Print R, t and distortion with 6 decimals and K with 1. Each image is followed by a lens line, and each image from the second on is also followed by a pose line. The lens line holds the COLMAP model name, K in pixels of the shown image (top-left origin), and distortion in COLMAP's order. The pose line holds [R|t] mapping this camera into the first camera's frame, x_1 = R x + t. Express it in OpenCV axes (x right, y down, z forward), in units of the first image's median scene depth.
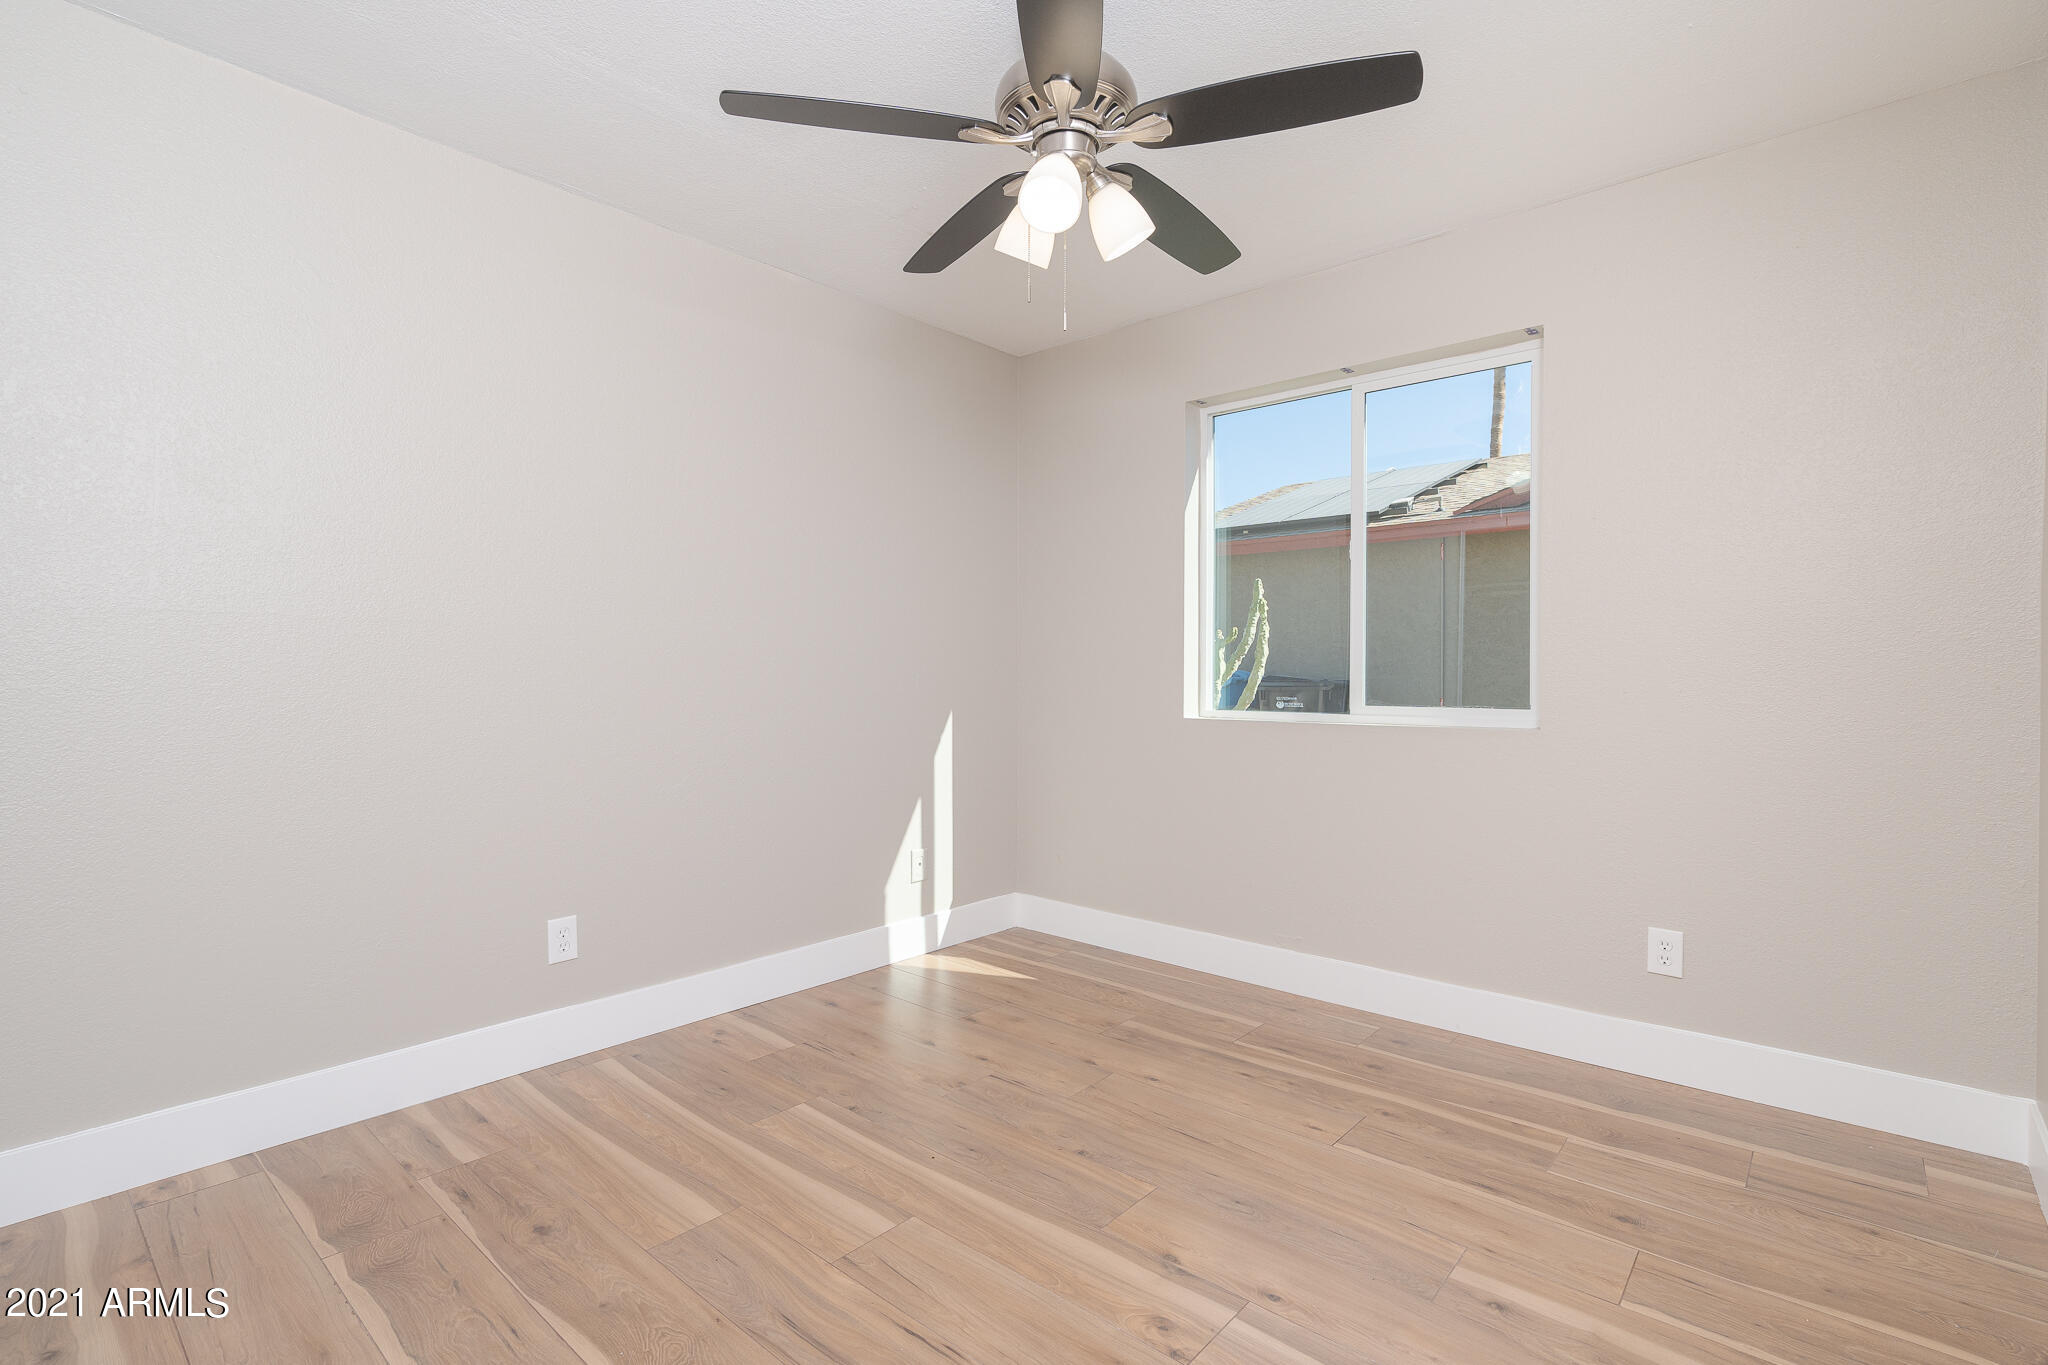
lens RADIAL K [[940.2, 0, 1029.3], [0, 940.2, 681.8], [0, 0, 1]] dist [-0.008094, 0.001780]
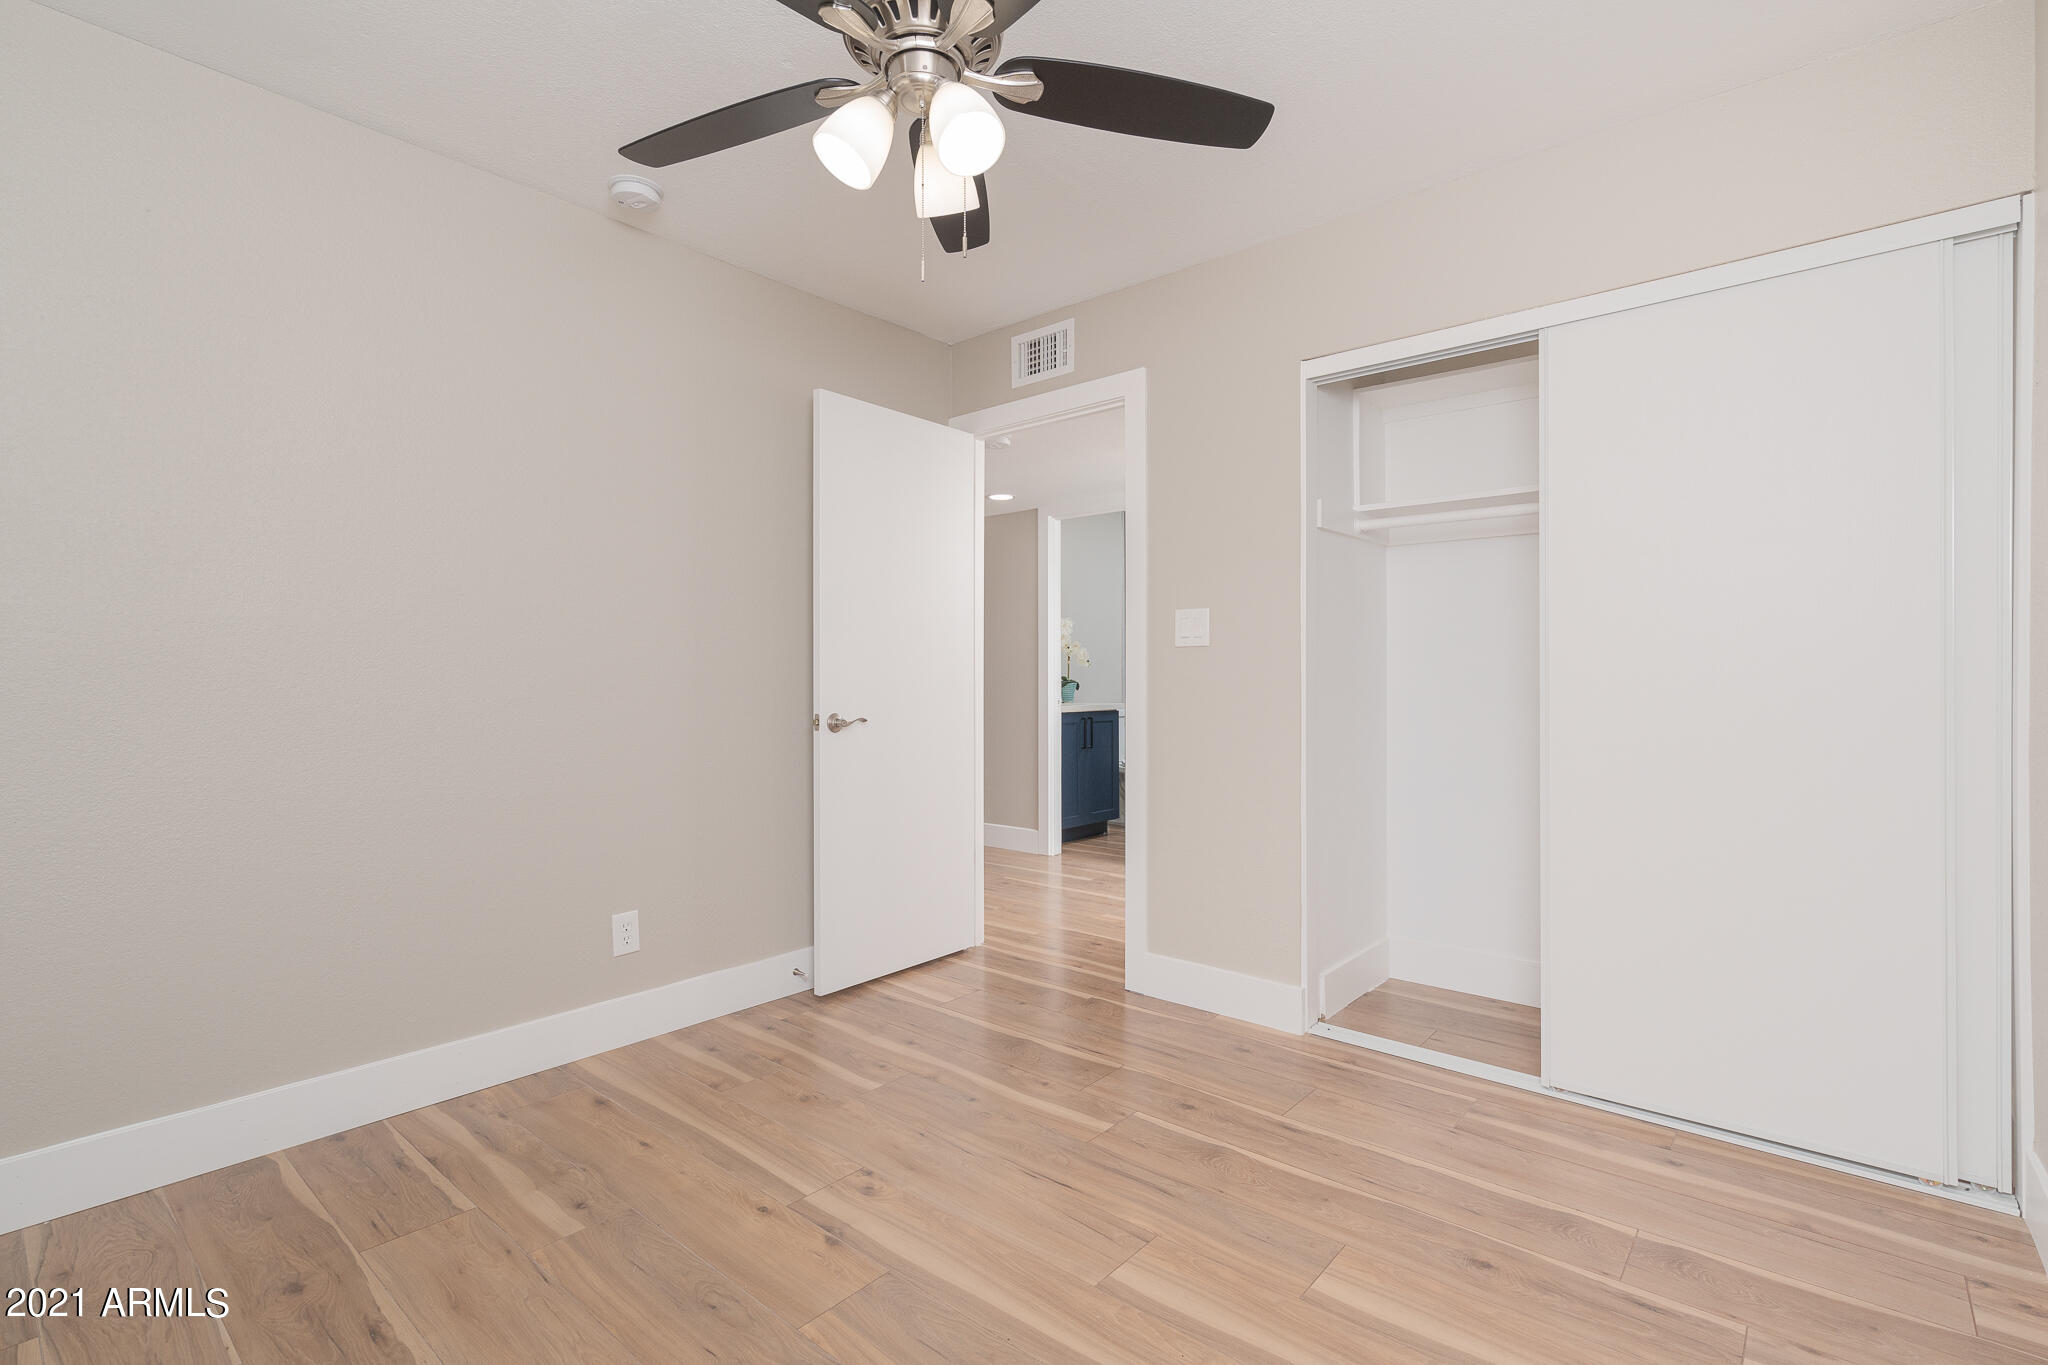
lens RADIAL K [[940.2, 0, 1029.3], [0, 940.2, 681.8], [0, 0, 1]] dist [-0.008094, 0.001780]
pose [[-0.999982, 0.000286, -0.005949, -0.058136], [0.000240, 0.999970, 0.007692, -0.010238], [0.005951, 0.007691, -0.999953, 1.931987]]
